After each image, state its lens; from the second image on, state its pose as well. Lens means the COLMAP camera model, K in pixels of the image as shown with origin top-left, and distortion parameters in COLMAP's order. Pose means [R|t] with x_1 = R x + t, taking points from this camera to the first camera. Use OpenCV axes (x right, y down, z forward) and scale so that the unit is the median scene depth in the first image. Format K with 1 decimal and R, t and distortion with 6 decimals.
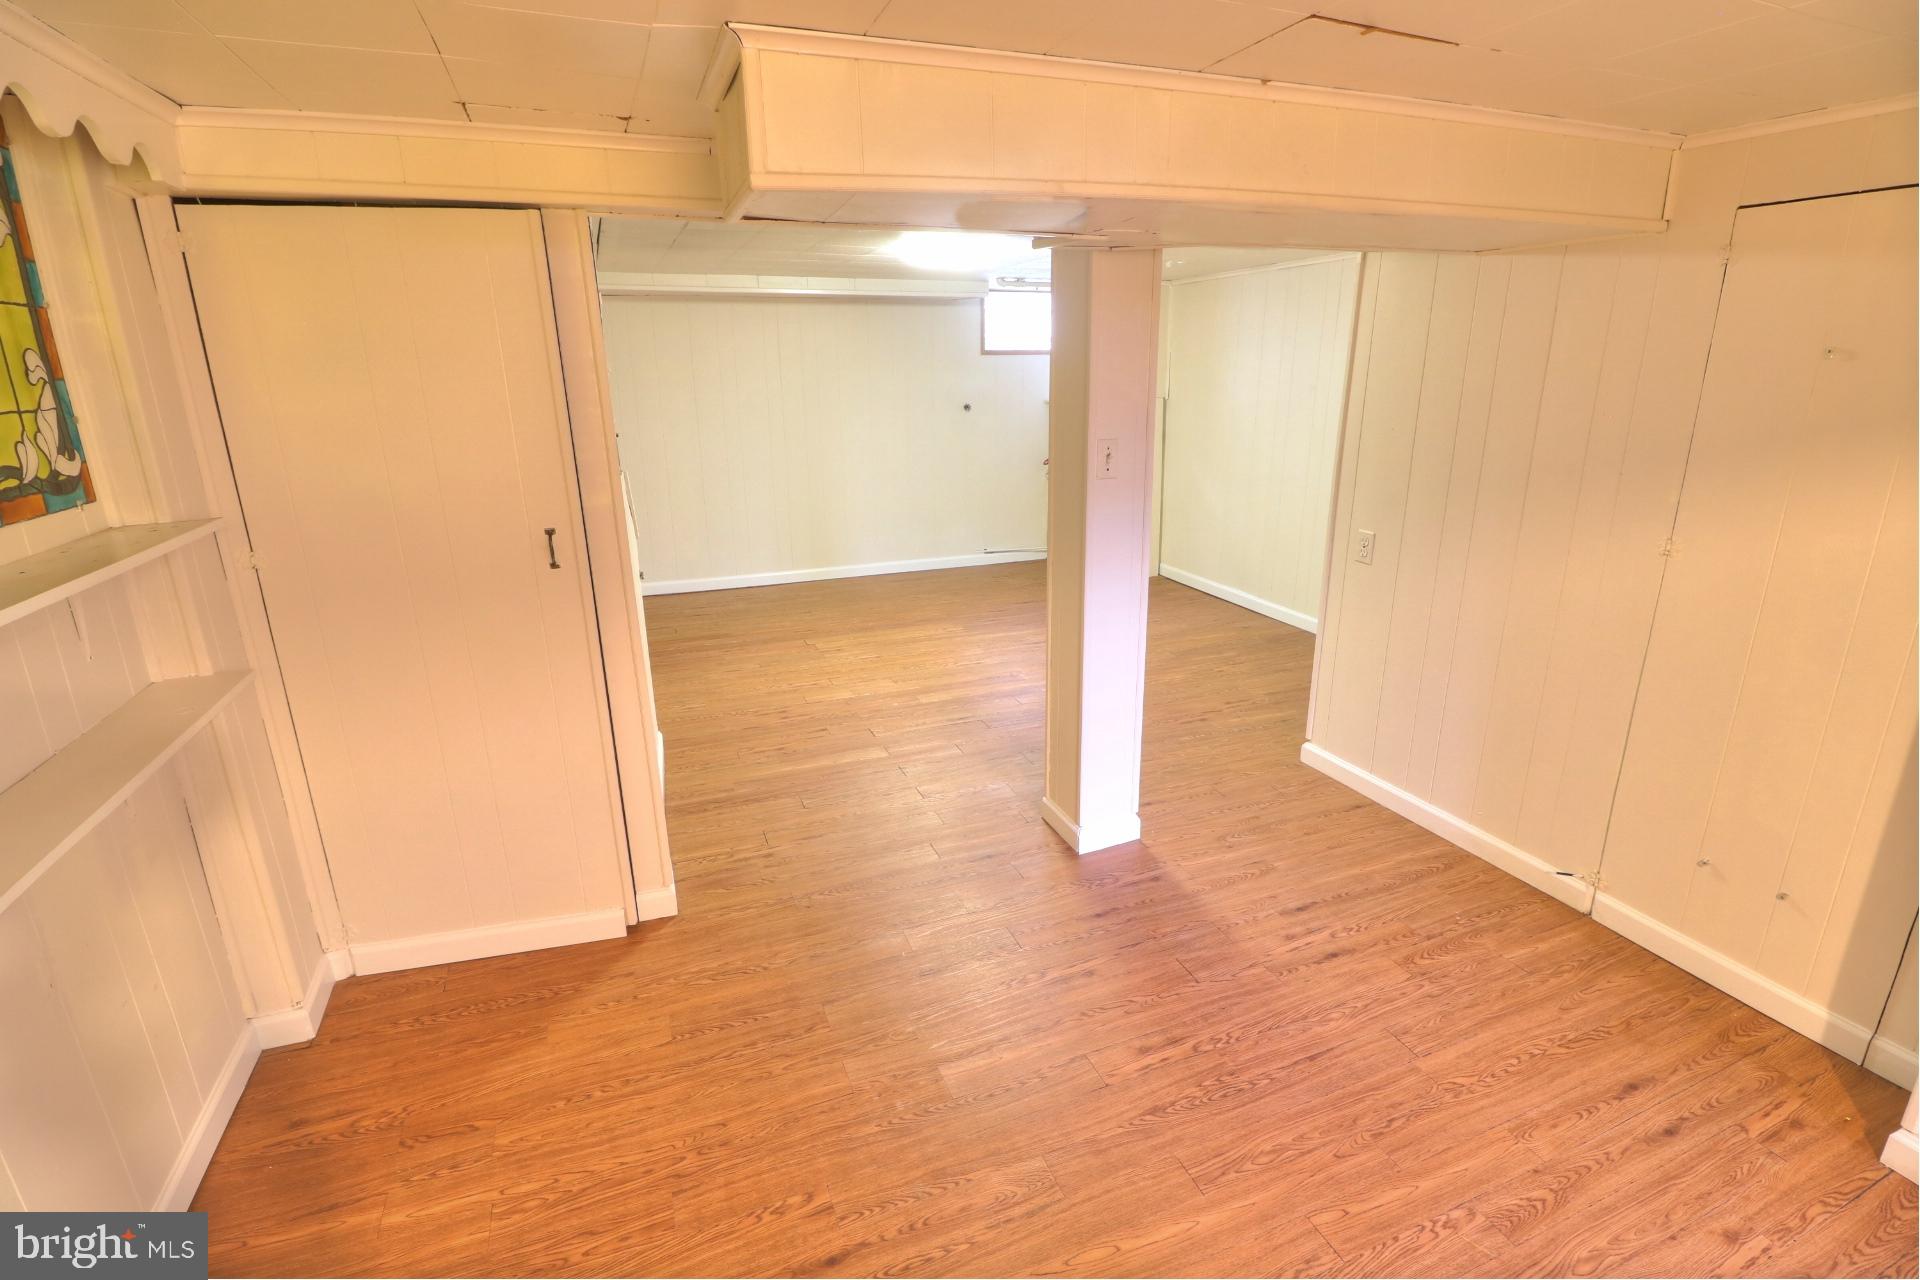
lens RADIAL K [[883.0, 0, 965.1], [0, 883.0, 630.0], [0, 0, 1]] dist [-0.008351, -0.008274]
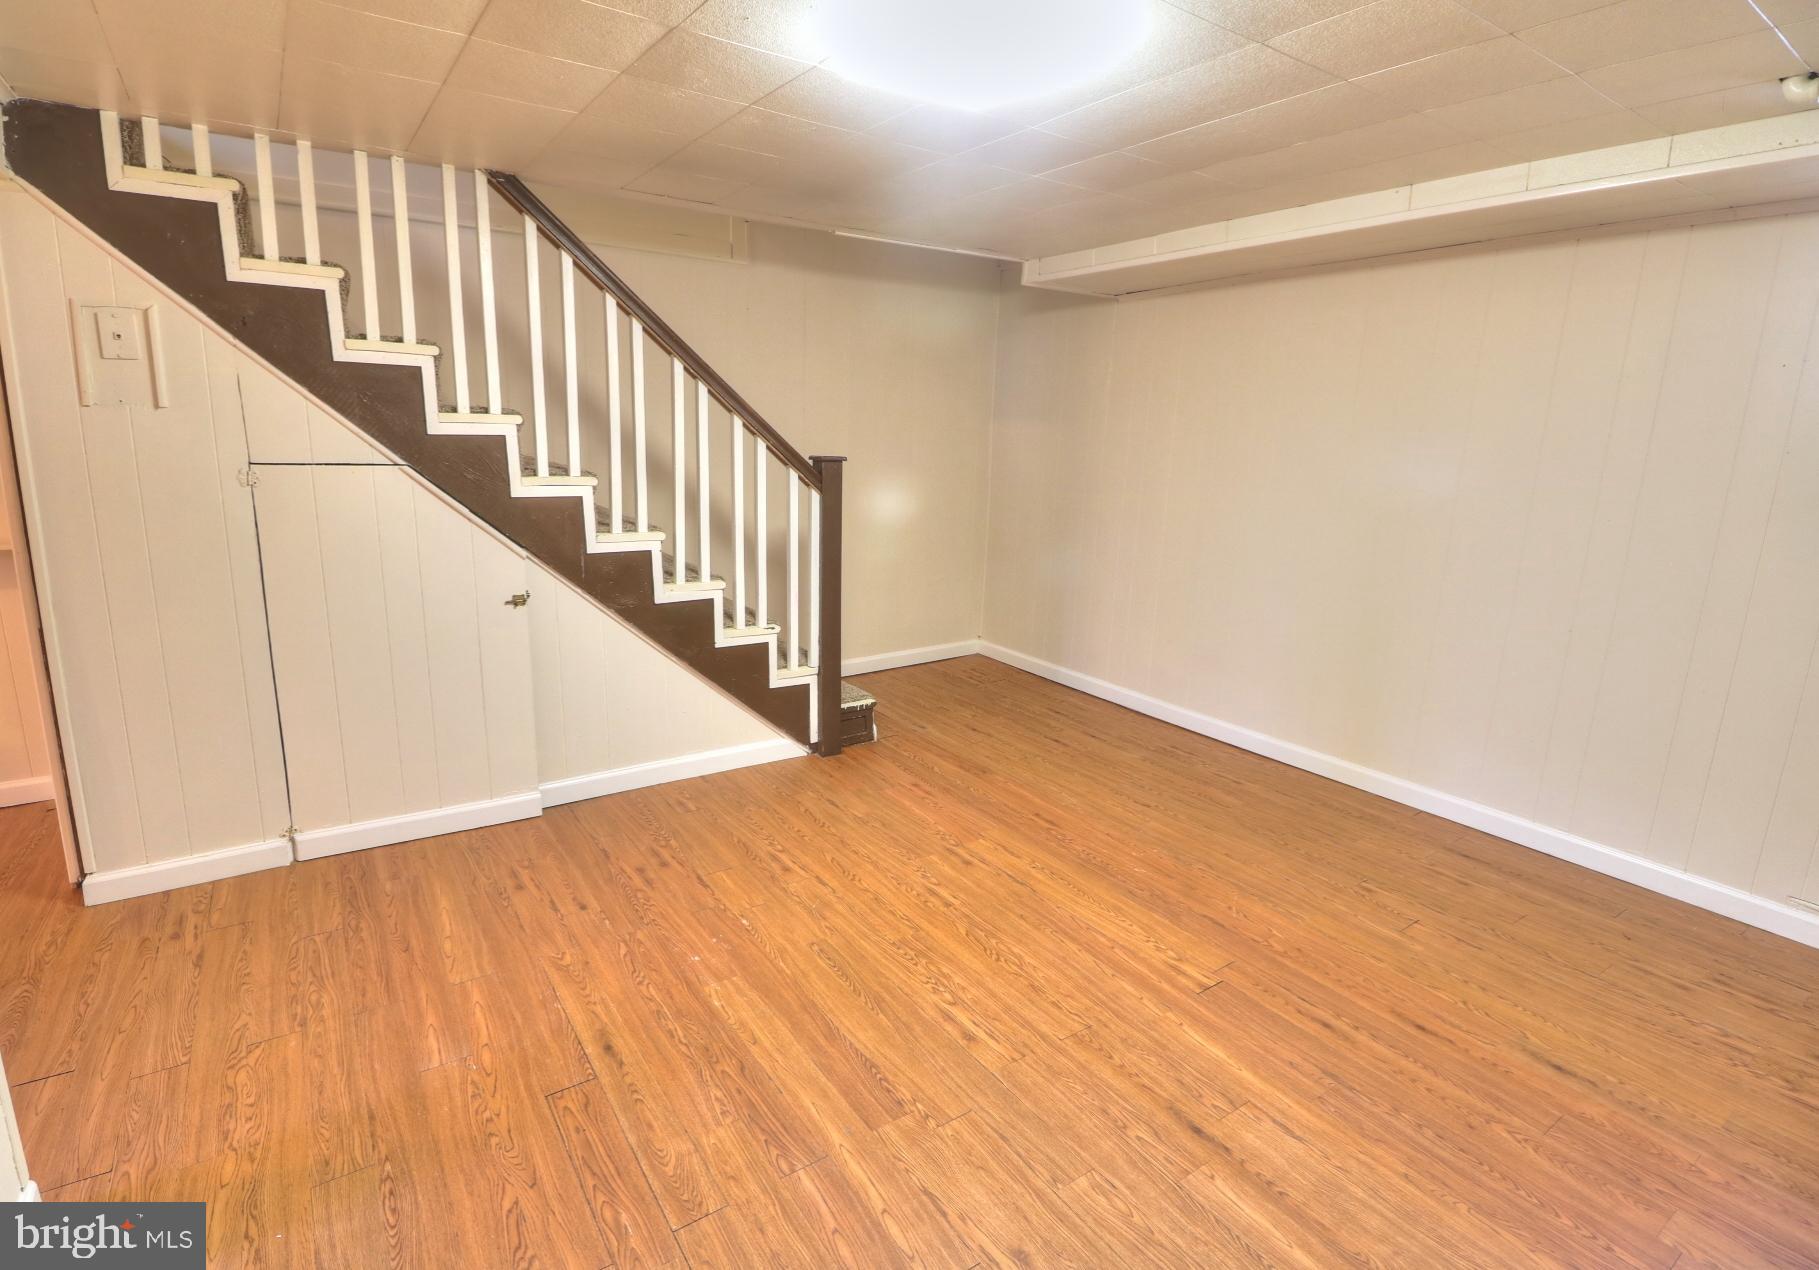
lens RADIAL K [[882.3, 0, 867.2], [0, 882.3, 637.1], [0, 0, 1]] dist [-0.013370, -0.002946]
pose [[0.198259, 0.243074, -0.949531, 0.336595], [-0.303975, 0.936243, 0.176204, -0.188885], [0.931822, 0.253700, 0.259507, 0.750154]]
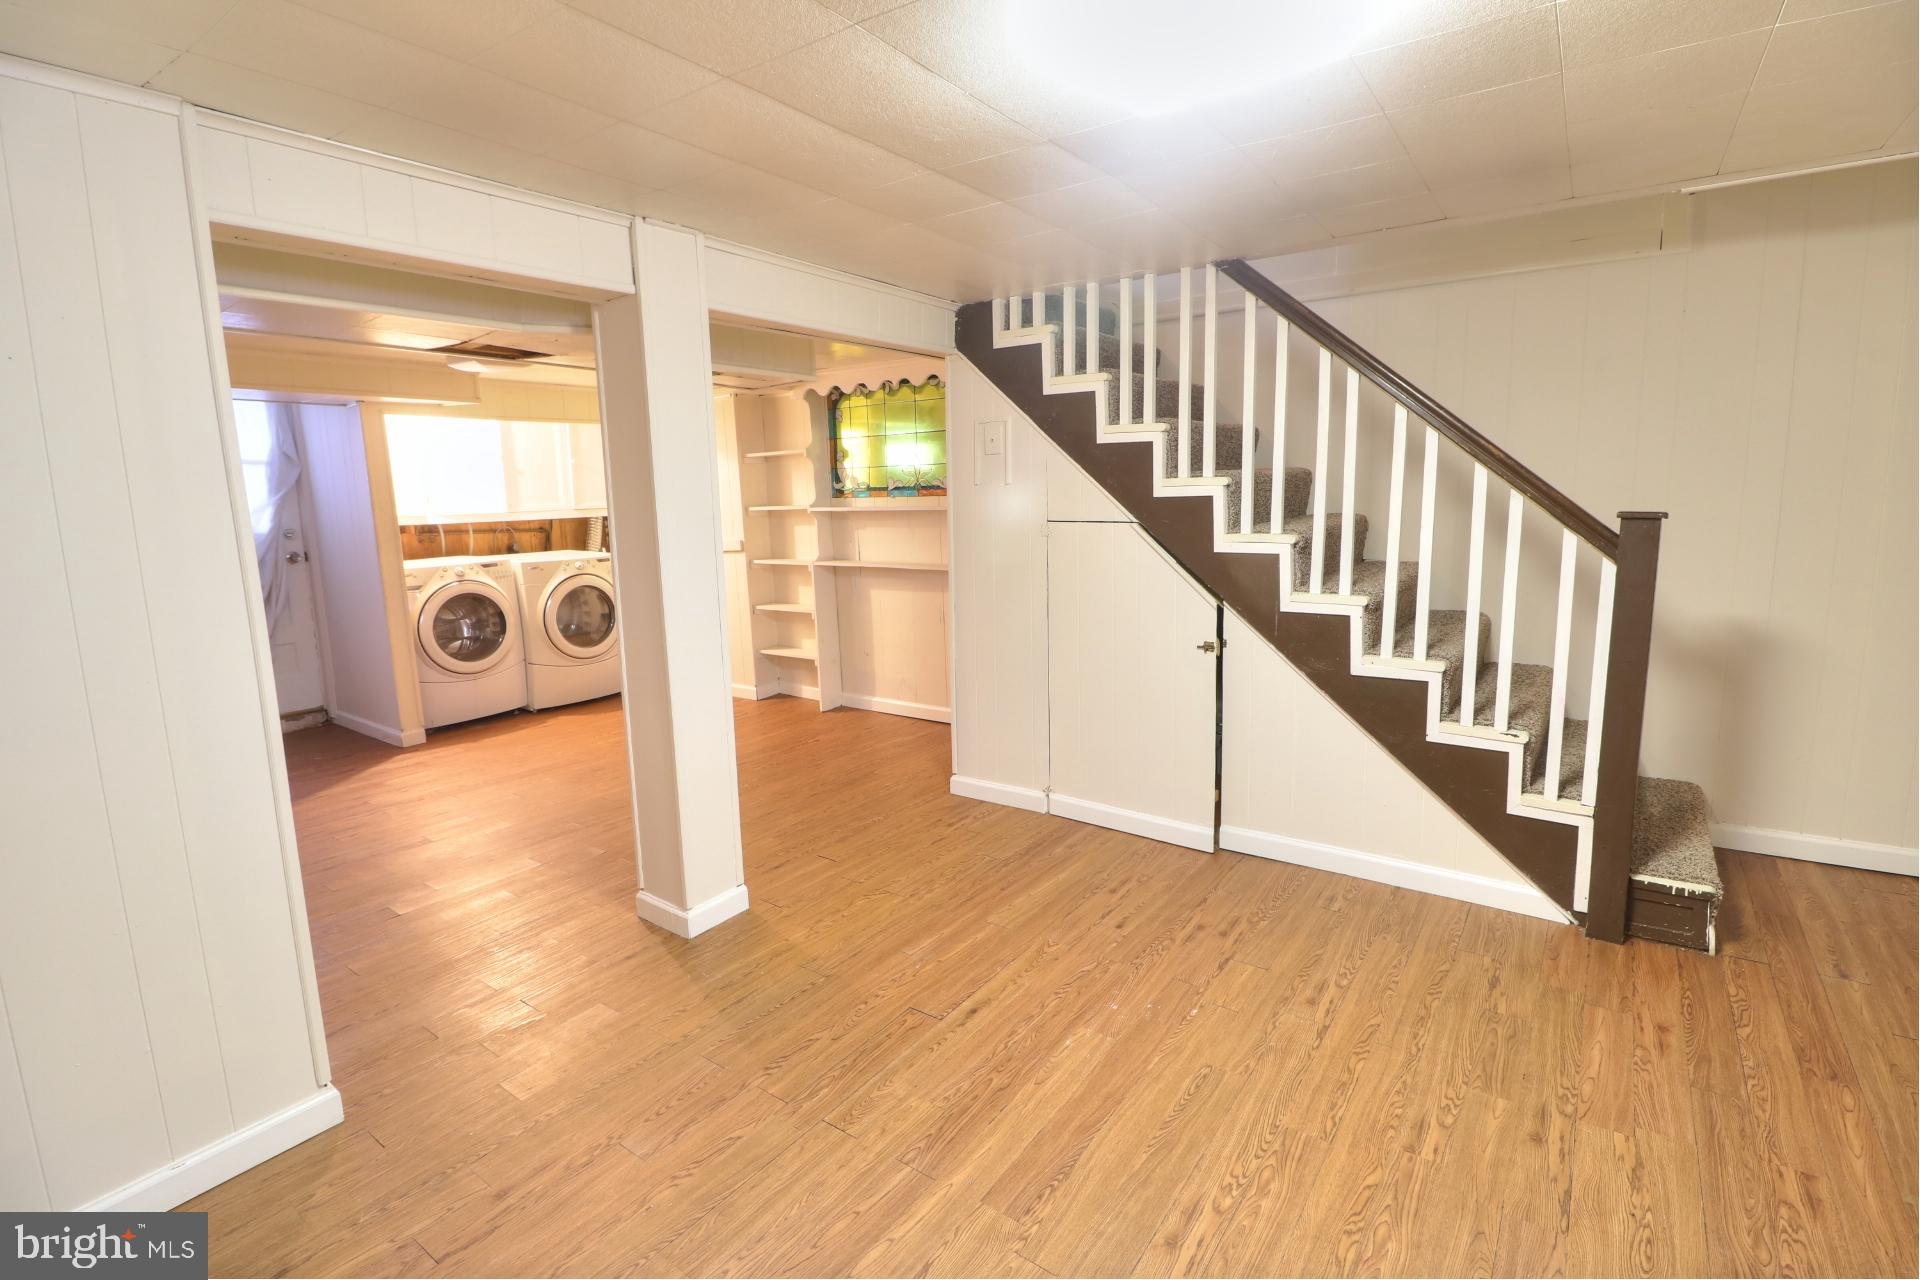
lens RADIAL K [[883.0, 0, 969.4], [0, 883.0, 640.3], [0, 0, 1]] dist [-0.008351, -0.008274]
pose [[-0.843194, 0.126298, -0.522563, 0.209553], [-0.115609, 0.906676, 0.405677, -0.276197], [0.525032, 0.402478, -0.749902, 1.051191]]
